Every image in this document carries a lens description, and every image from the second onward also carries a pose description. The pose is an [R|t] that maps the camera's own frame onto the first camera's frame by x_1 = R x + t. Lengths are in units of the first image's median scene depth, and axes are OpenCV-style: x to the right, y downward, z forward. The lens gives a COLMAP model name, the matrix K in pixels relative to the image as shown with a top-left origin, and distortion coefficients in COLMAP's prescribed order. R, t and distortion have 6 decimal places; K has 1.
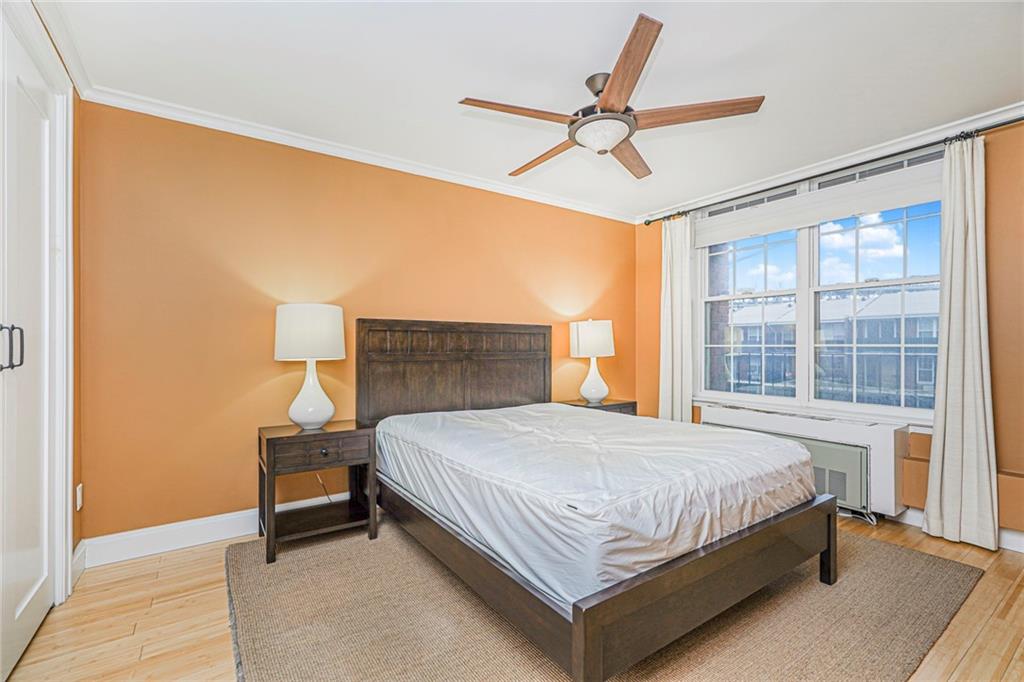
lens RADIAL K [[450.8, 0, 519.4], [0, 450.8, 339.9], [0, 0, 1]] dist [-0.012933, 0.007284]
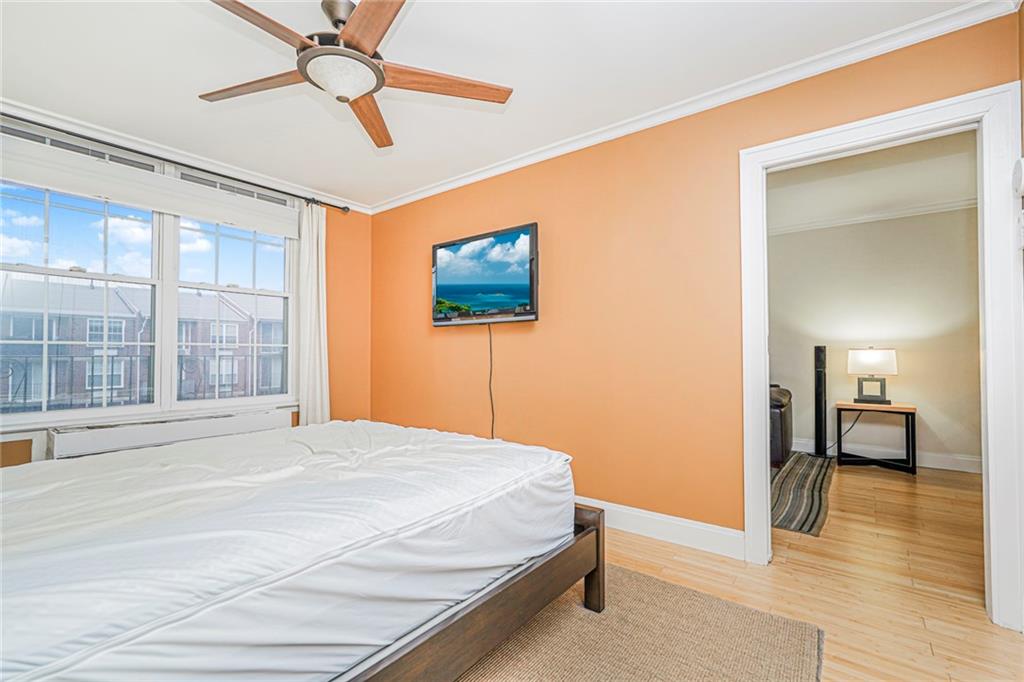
lens RADIAL K [[450.8, 0, 519.4], [0, 450.8, 345.6], [0, 0, 1]] dist [-0.012933, 0.007284]
pose [[-0.276651, 0.013744, 0.960872, -0.471525], [-0.023479, 0.999503, -0.021057, 0.019538], [-0.960684, -0.028386, -0.276191, 0.616190]]
